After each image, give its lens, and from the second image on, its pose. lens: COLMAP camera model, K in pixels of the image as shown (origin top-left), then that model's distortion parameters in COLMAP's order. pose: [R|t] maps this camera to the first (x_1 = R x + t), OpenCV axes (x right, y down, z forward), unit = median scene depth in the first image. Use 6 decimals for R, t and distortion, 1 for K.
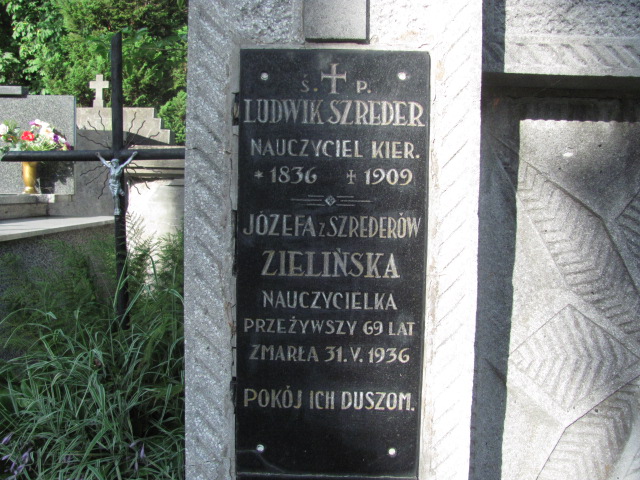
lens RADIAL K [[666.0, 0, 320.0], [0, 666.0, 240.0], [0, 0, 1]] dist [-0.212060, 0.263543]
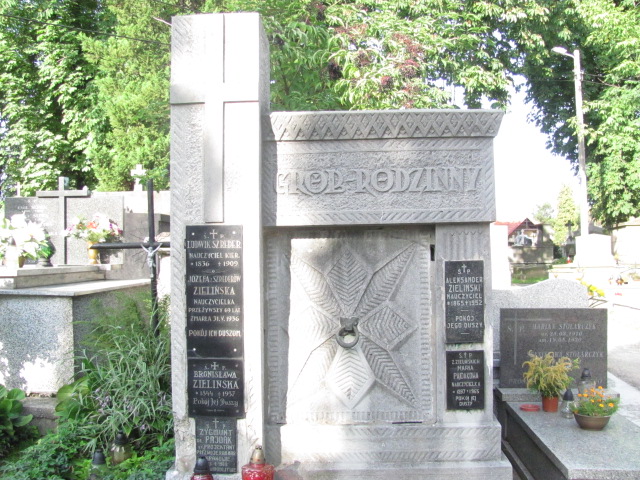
lens RADIAL K [[666.0, 0, 320.0], [0, 666.0, 240.0], [0, 0, 1]] dist [-0.212060, 0.263543]
pose [[0.998063, -0.029634, -0.054702, 0.584036], [0.024607, 0.995602, -0.090395, 0.077344], [0.057140, 0.088874, 0.994403, -1.804228]]
